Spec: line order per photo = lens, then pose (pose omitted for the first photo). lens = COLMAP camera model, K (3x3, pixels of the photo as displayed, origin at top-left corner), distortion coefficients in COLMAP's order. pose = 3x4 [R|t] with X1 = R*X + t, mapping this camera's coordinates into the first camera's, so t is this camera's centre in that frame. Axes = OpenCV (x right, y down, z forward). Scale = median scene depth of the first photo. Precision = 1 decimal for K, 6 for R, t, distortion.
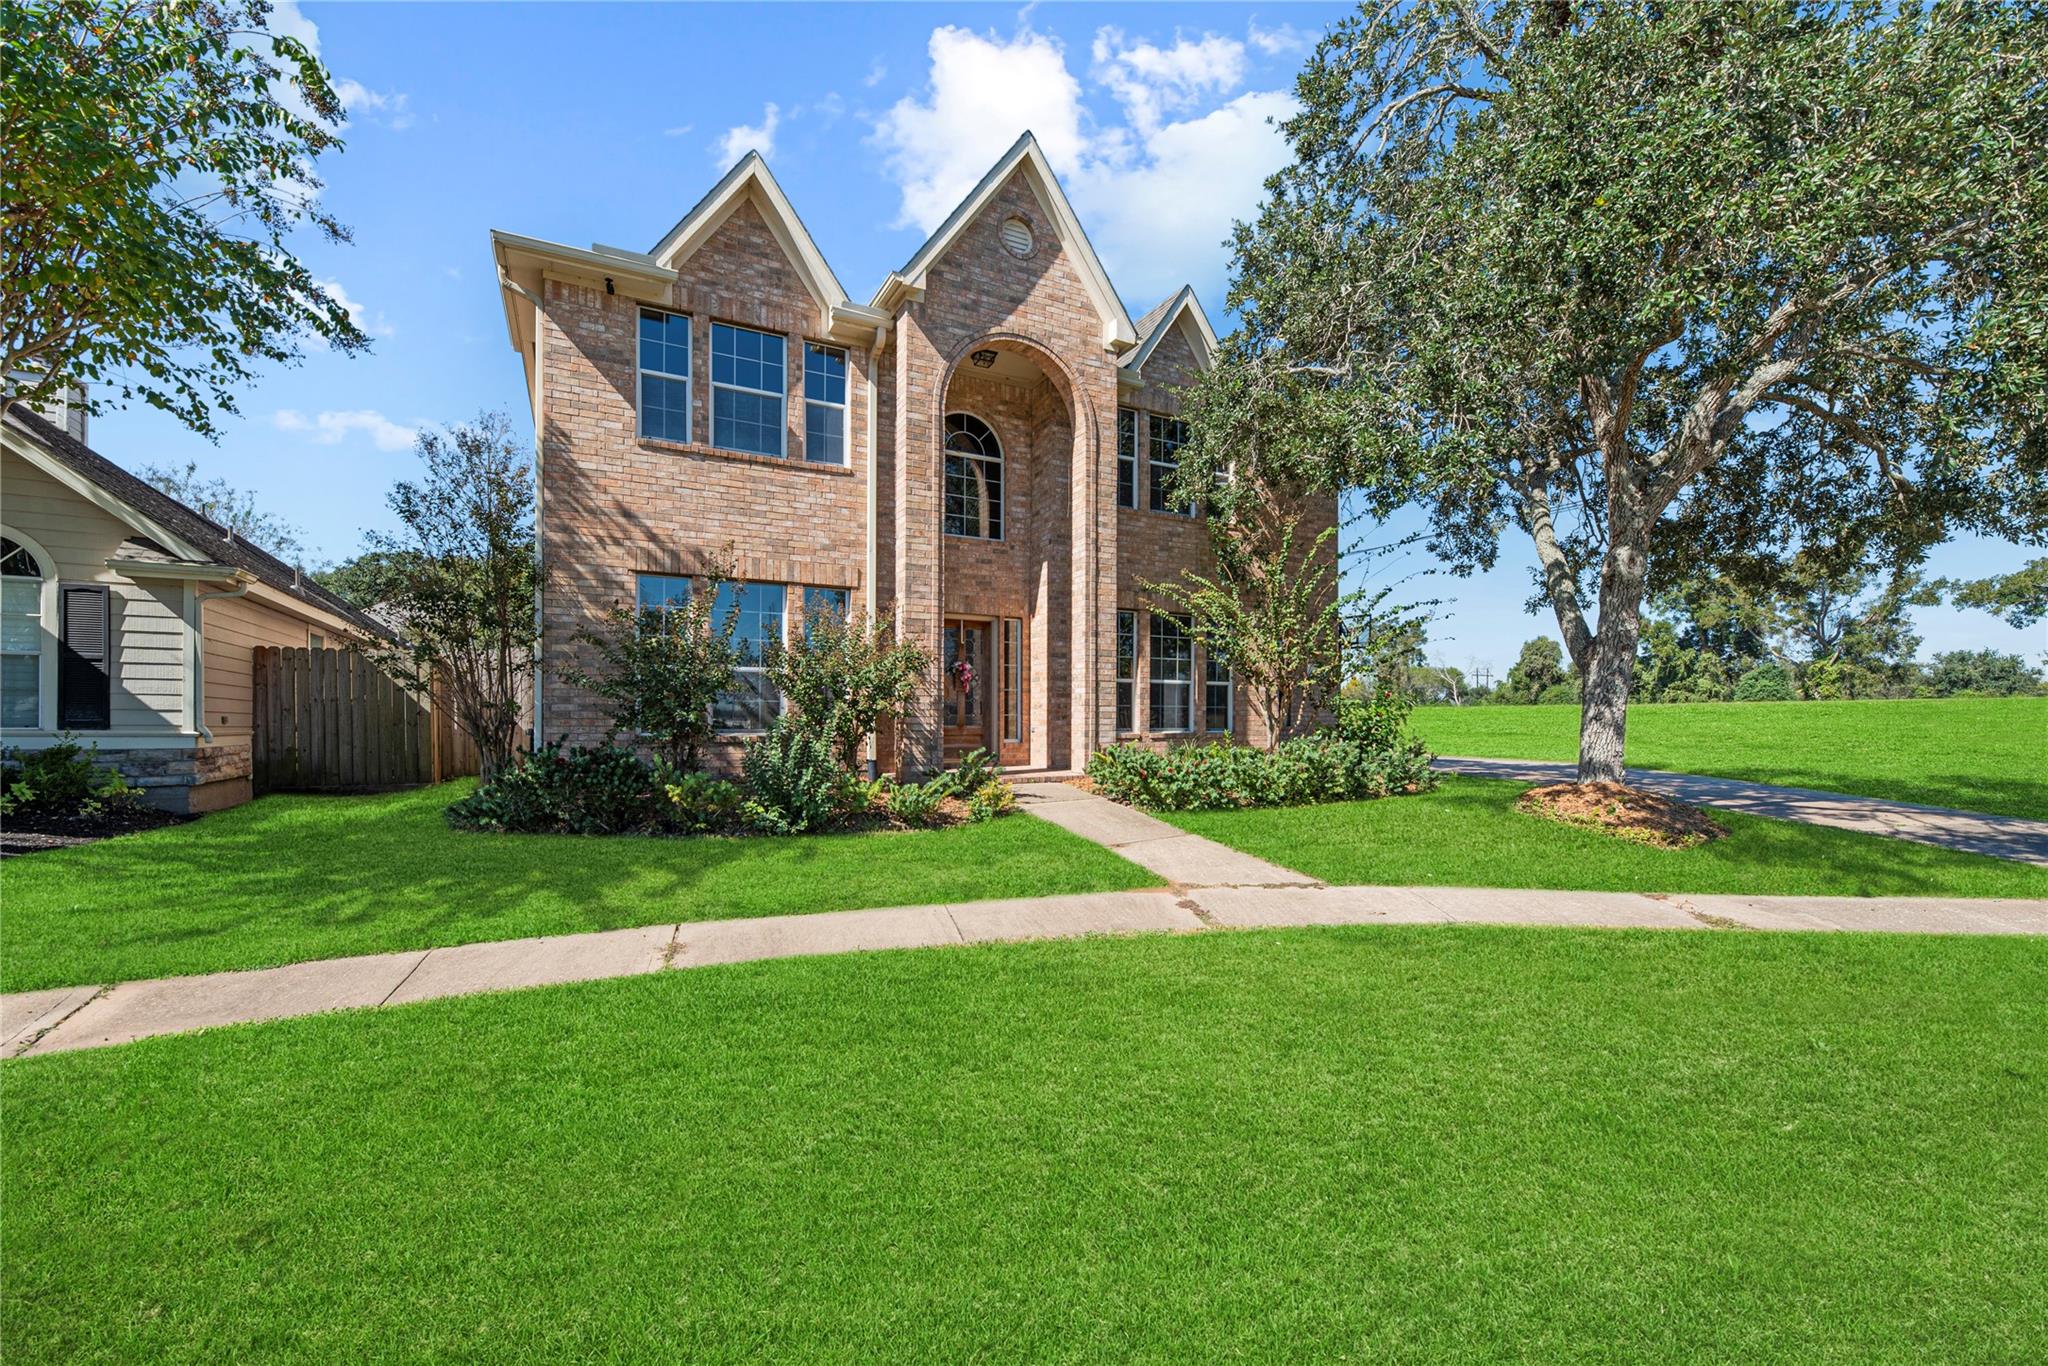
lens RADIAL K [[828.5, 0, 1027.0], [0, 828.5, 721.9], [0, 0, 1]] dist [0.003646, 0.000894]
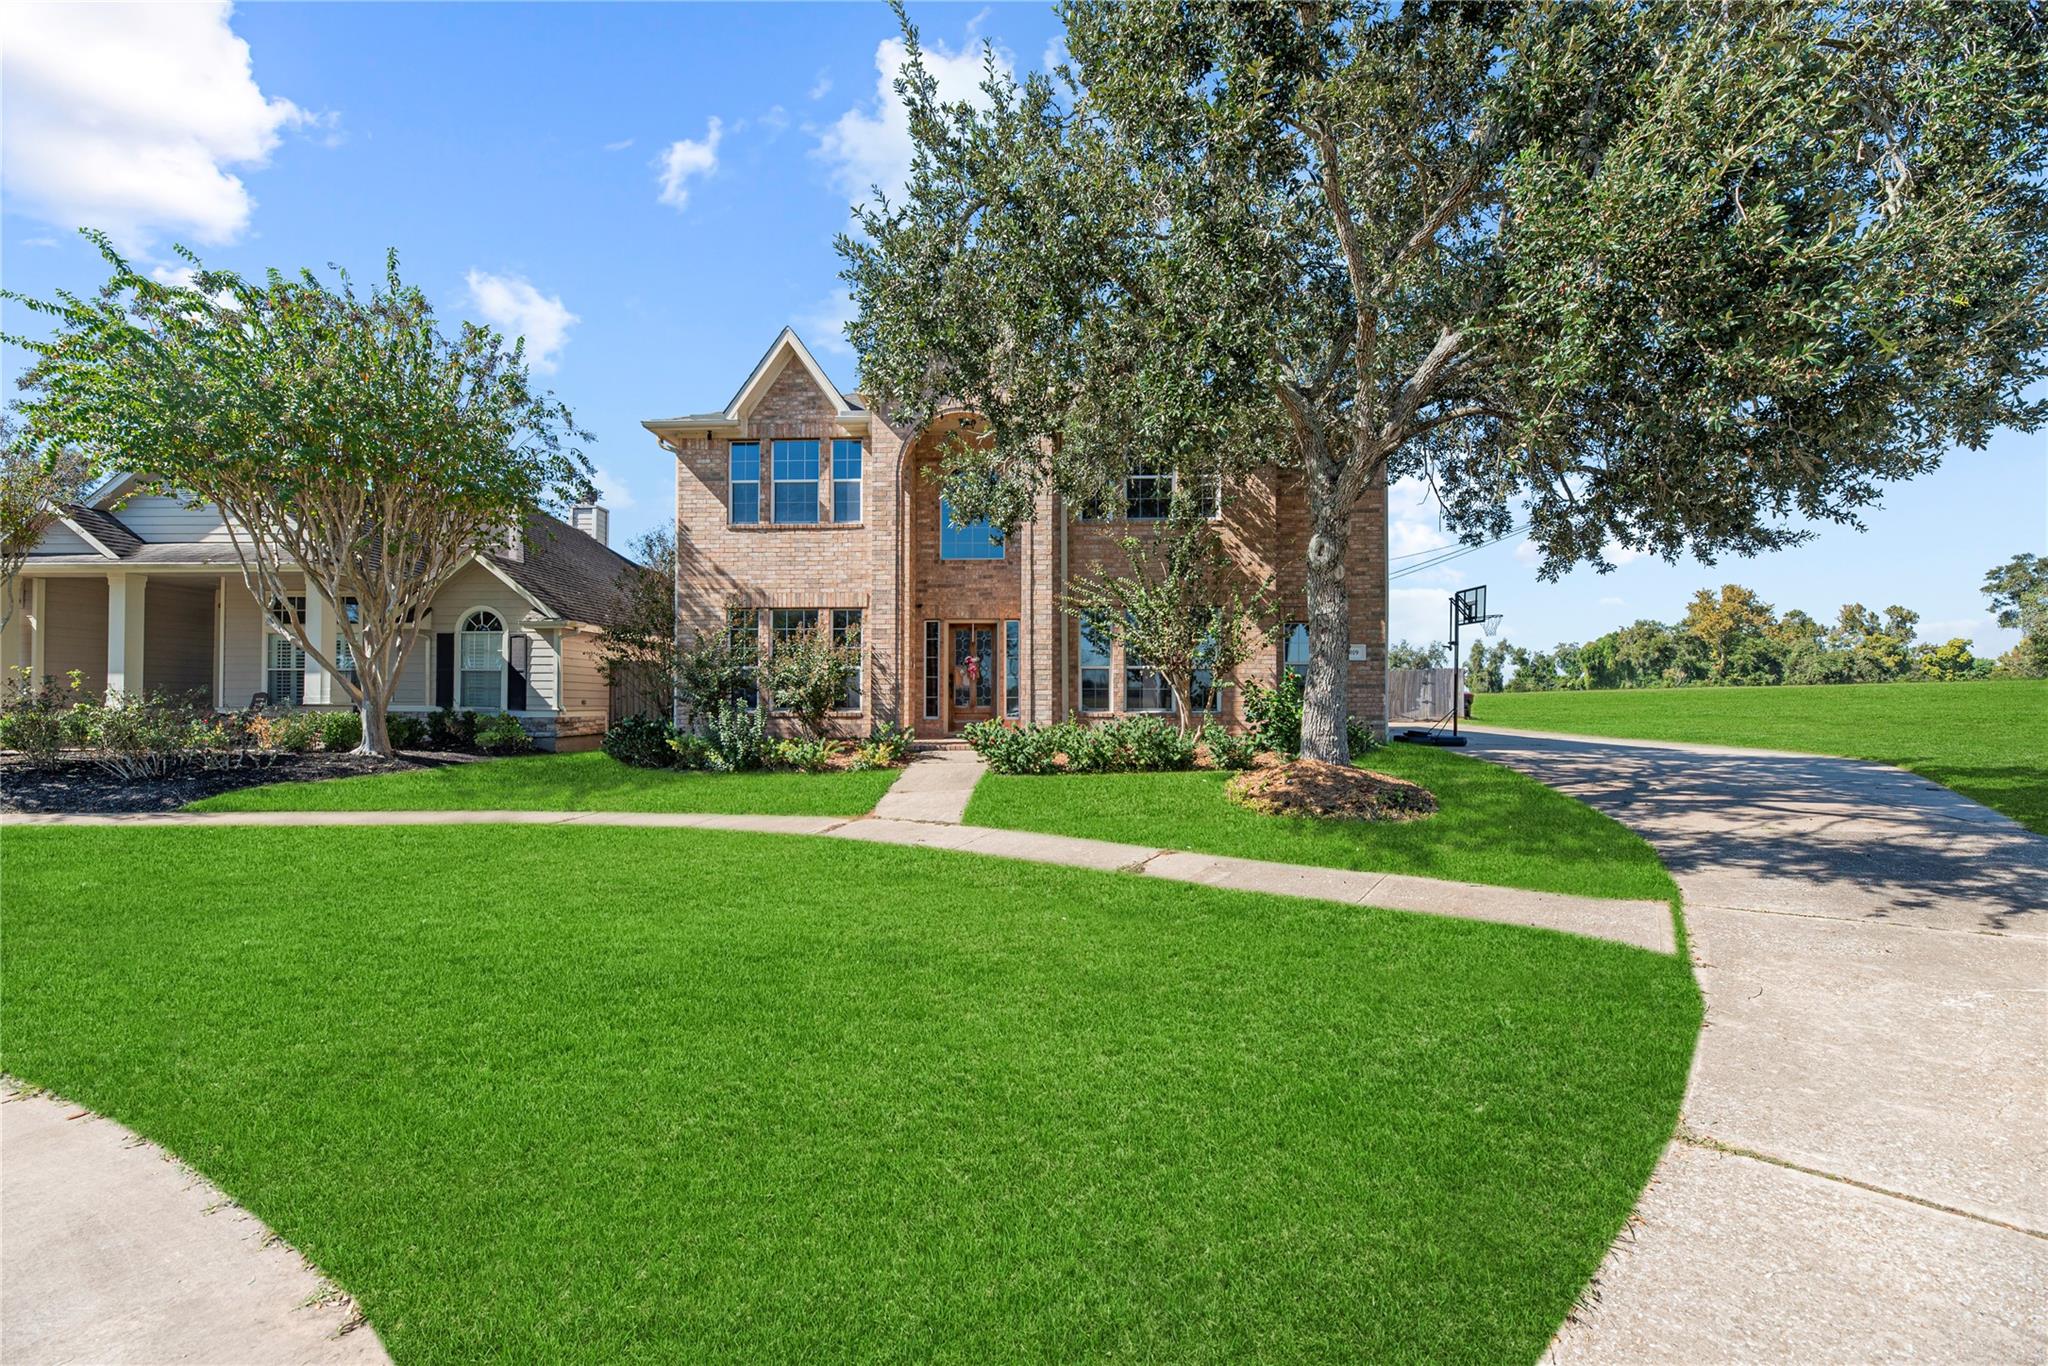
lens RADIAL K [[828.5, 0, 1067.0], [0, 828.5, 694.2], [0, 0, 1]] dist [0.003646, 0.000894]
pose [[0.870688, -0.006562, -0.491791, 0.855006], [0.001960, 0.999949, -0.009872, 0.000549], [0.491831, 0.007632, 0.870657, -0.062464]]
